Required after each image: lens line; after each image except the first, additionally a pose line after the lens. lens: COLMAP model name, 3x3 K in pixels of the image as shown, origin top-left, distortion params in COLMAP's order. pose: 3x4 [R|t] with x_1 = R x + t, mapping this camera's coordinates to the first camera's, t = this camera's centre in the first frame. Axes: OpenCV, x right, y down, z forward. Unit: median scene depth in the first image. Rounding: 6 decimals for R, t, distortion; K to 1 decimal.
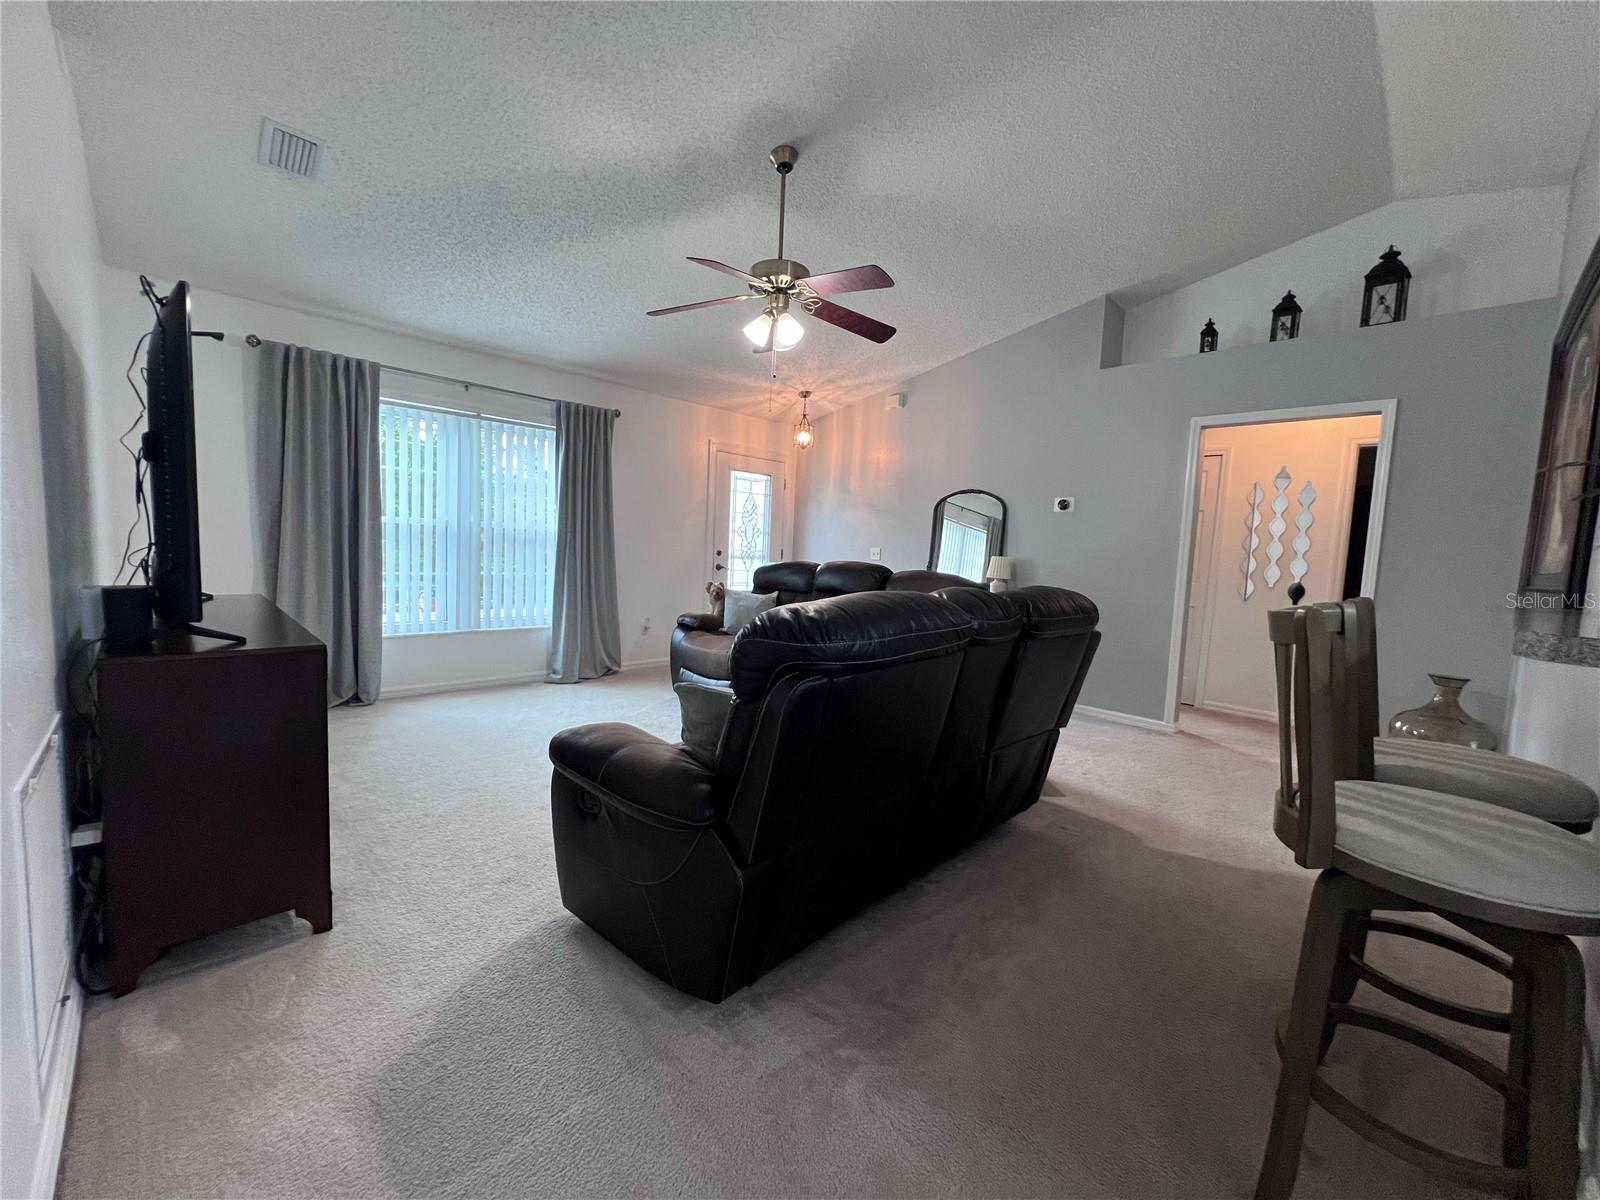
lens RADIAL K [[639.6, 0, 796.9], [0, 639.6, 603.8], [0, 0, 1]] dist [-0.003648, 0.001367]
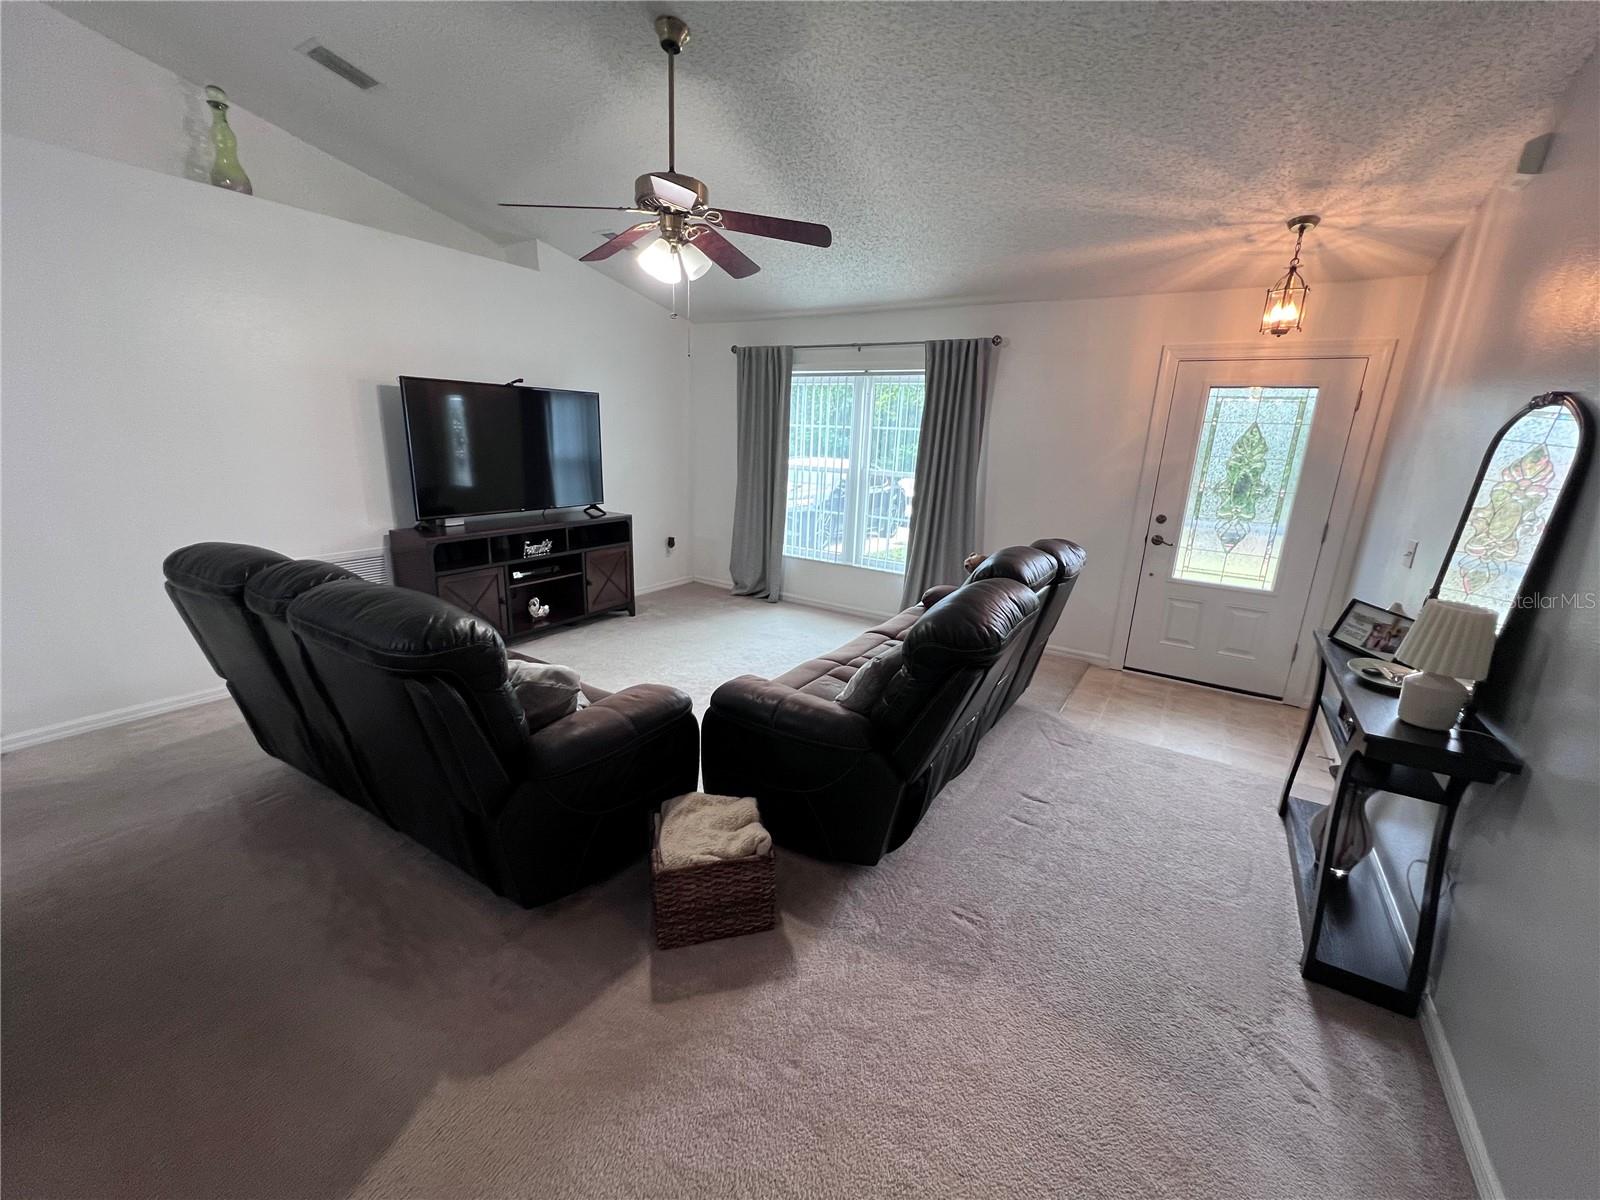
lens RADIAL K [[639.6, 0, 794.9], [0, 639.6, 600.0], [0, 0, 1]] dist [-0.003648, 0.001367]
pose [[0.217944, 0.214087, -0.952191, 0.623730], [-0.117978, 0.974268, 0.192047, -0.112119], [0.968804, 0.070482, 0.237594, 0.668567]]
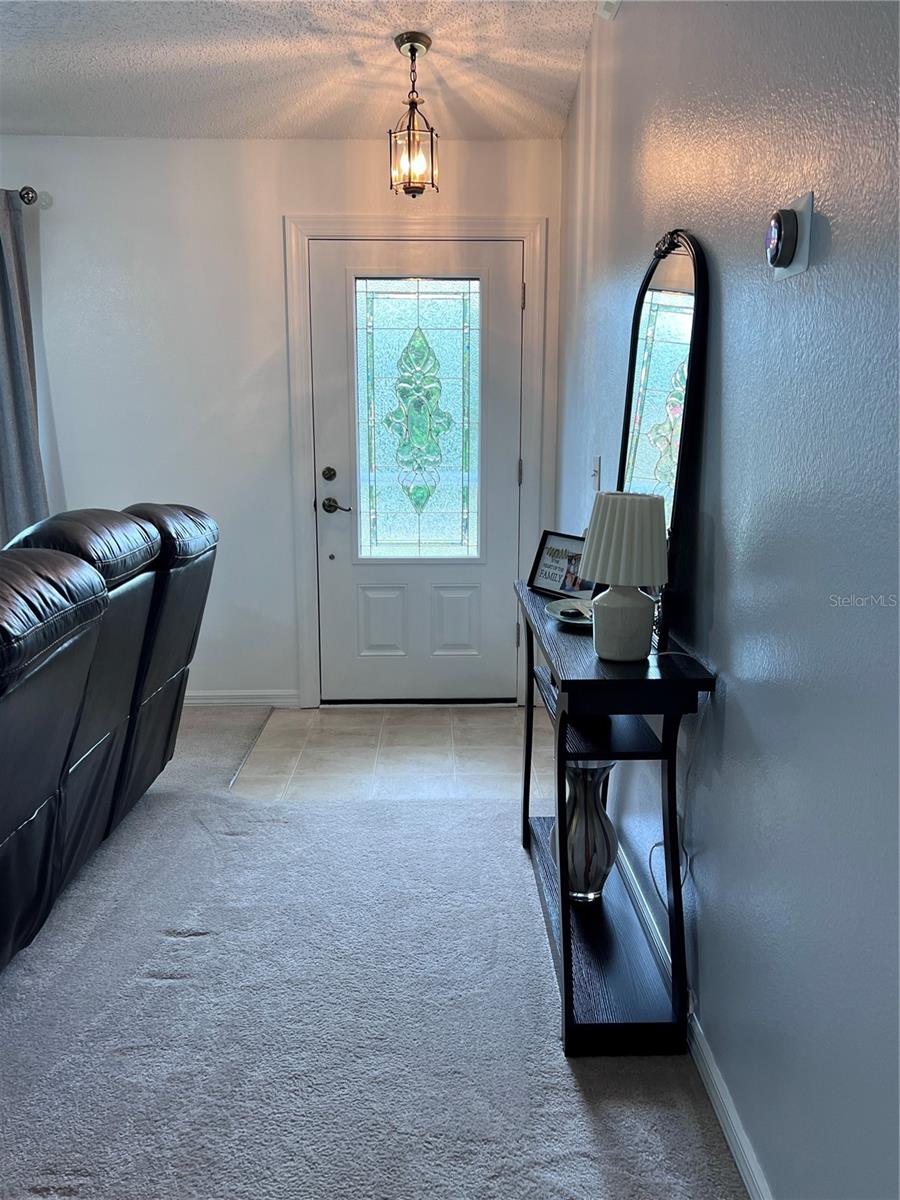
lens RADIAL K [[1017.5, 0, 448.4], [0, 1017.5, 616.4], [0, 0, 1]] dist [0.036093, -0.047021]
pose [[0.723877, 0.085484, -0.684612, 0.611545], [-0.028024, 0.995119, 0.094623, -0.069516], [0.689359, -0.049310, 0.722739, 0.747821]]
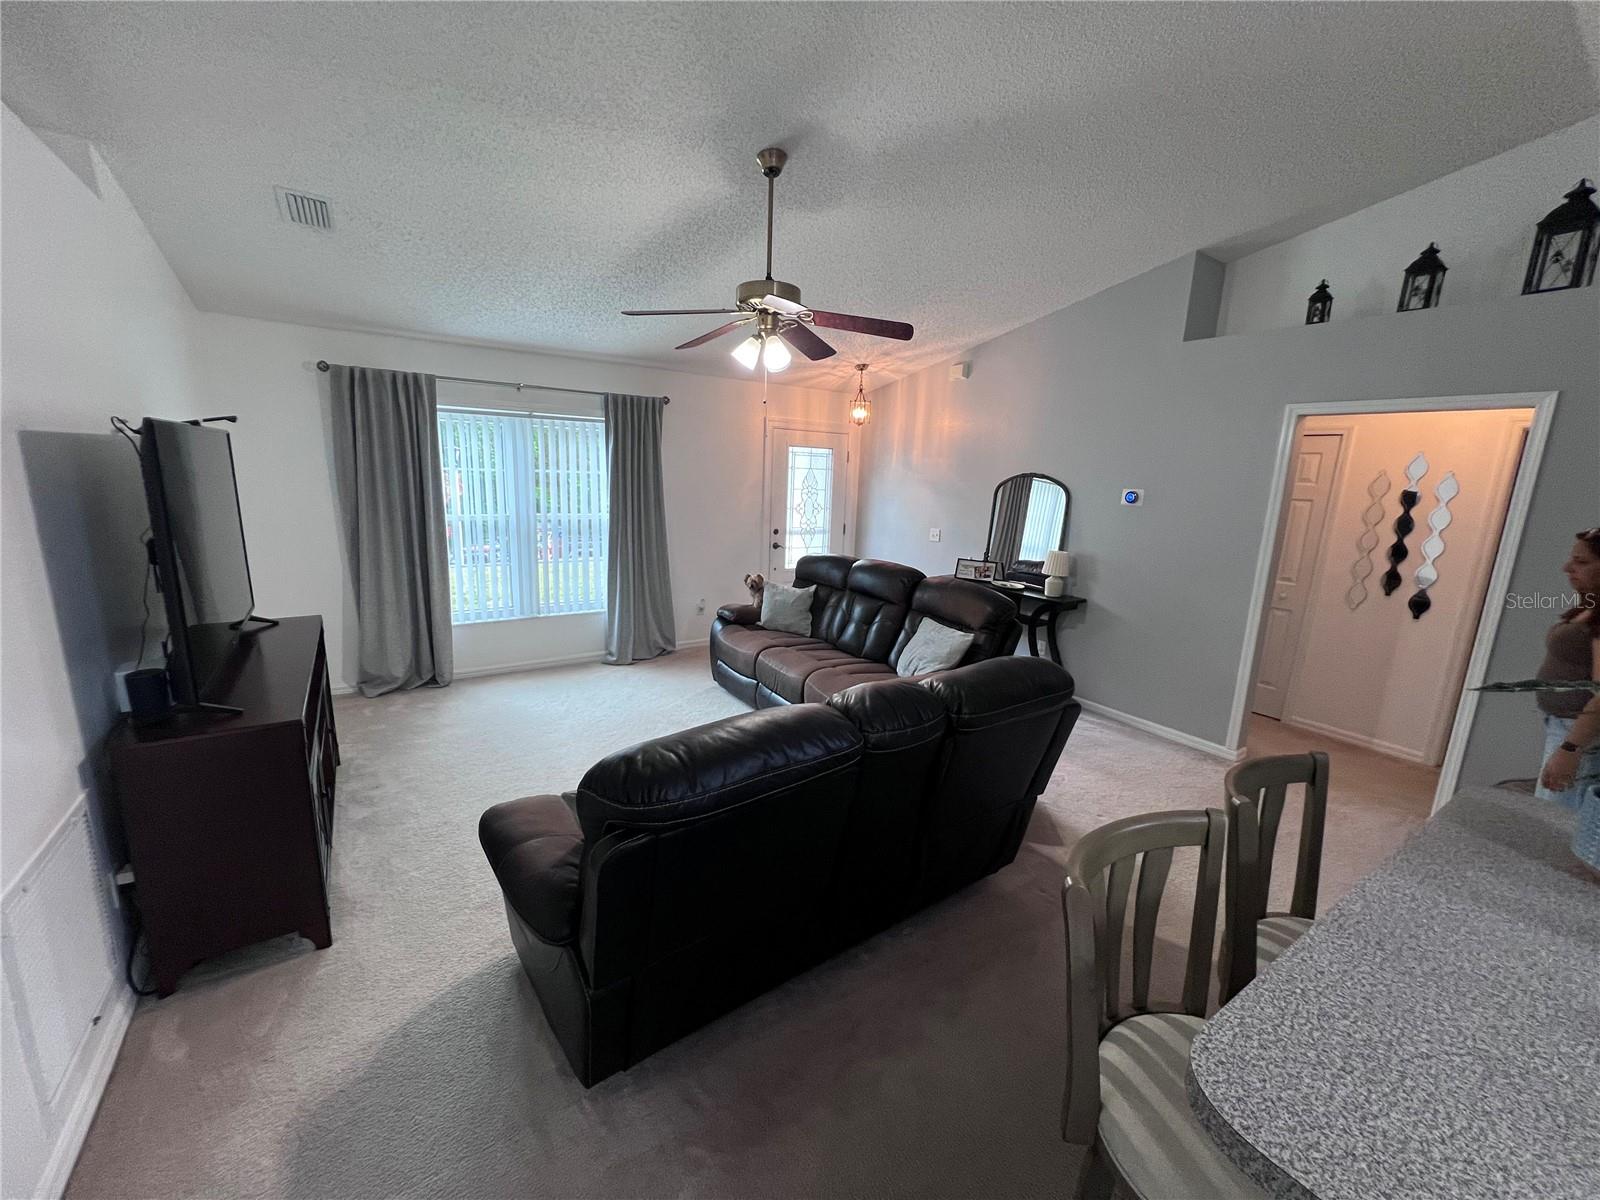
lens RADIAL K [[639.6, 0, 798.1], [0, 639.6, 603.4], [0, 0, 1]] dist [-0.003648, 0.001367]
pose [[0.983089, 0.030119, -0.180632, 0.134030], [-0.010155, 0.993830, 0.110444, -0.109771], [0.182844, -0.106742, 0.977330, 0.025362]]
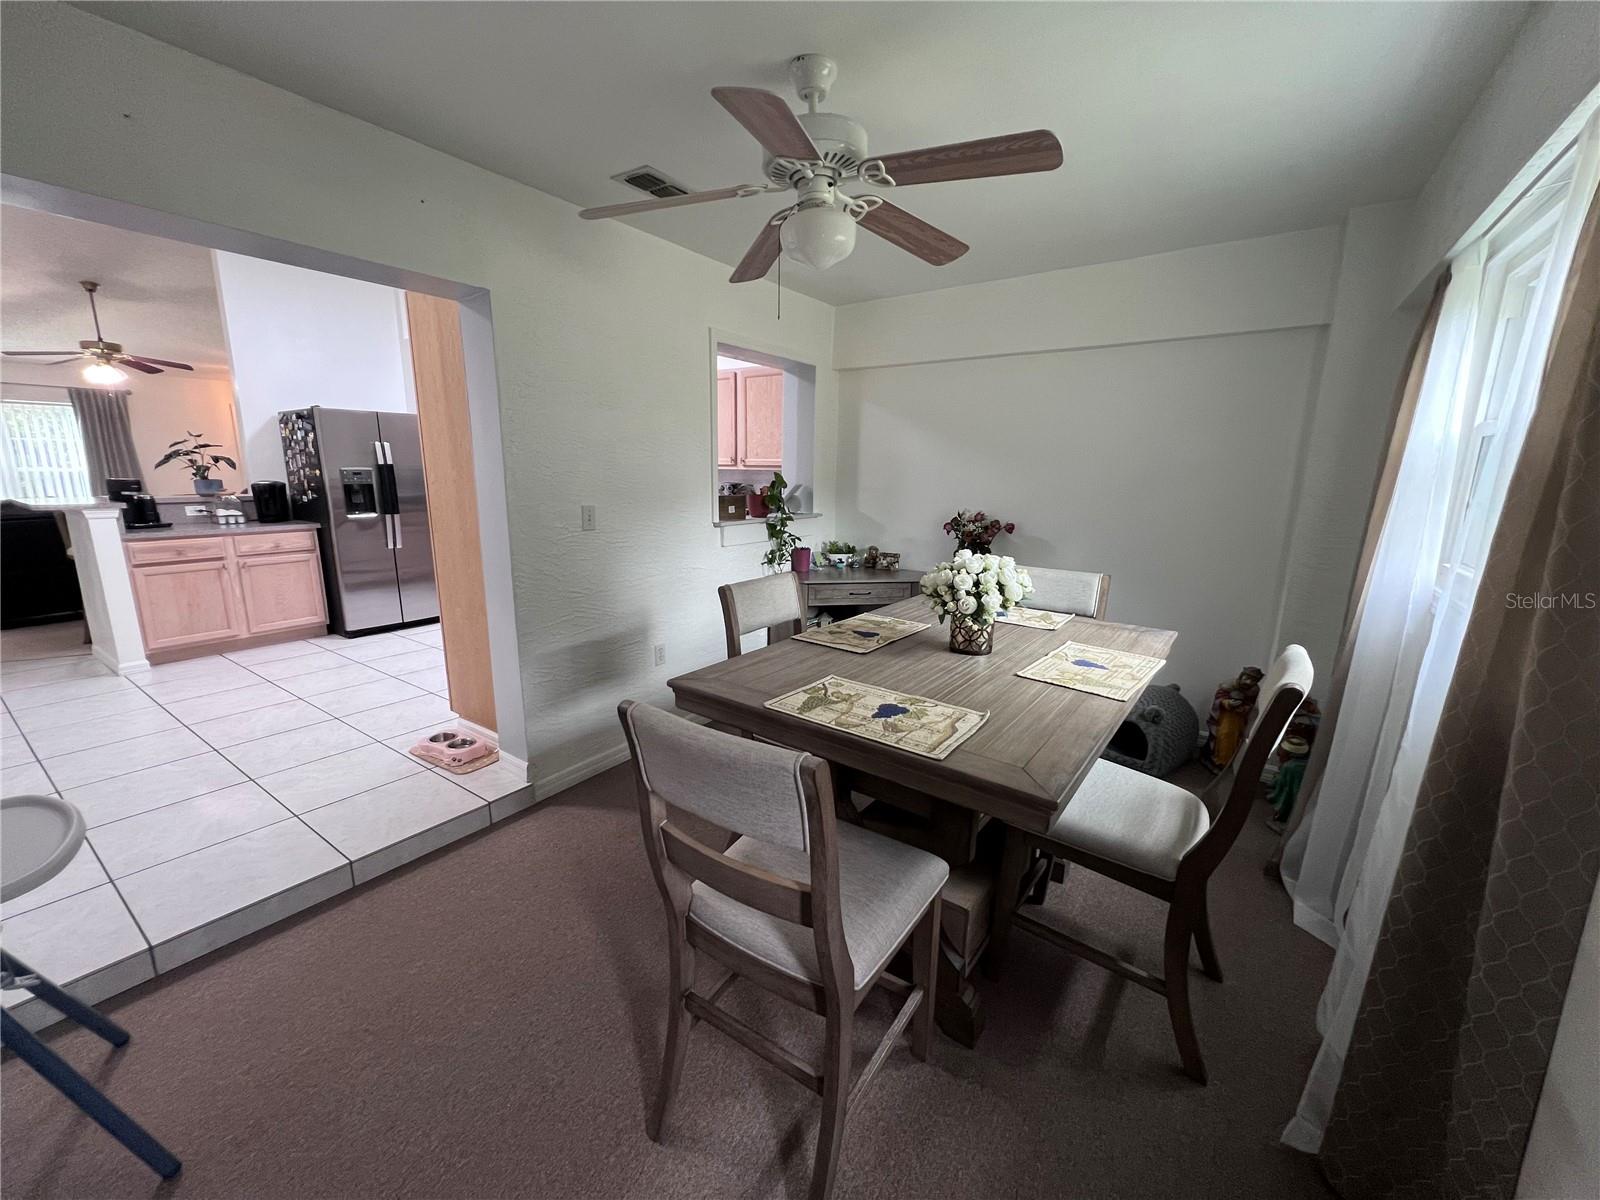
lens RADIAL K [[639.6, 0, 796.6], [0, 639.6, 598.4], [0, 0, 1]] dist [-0.003648, 0.001367]
pose [[0.979421, -0.071777, 0.188633, 1.142914], [0.048631, 0.991016, 0.124589, 0.094185], [-0.195881, -0.112852, 0.974112, -1.009337]]
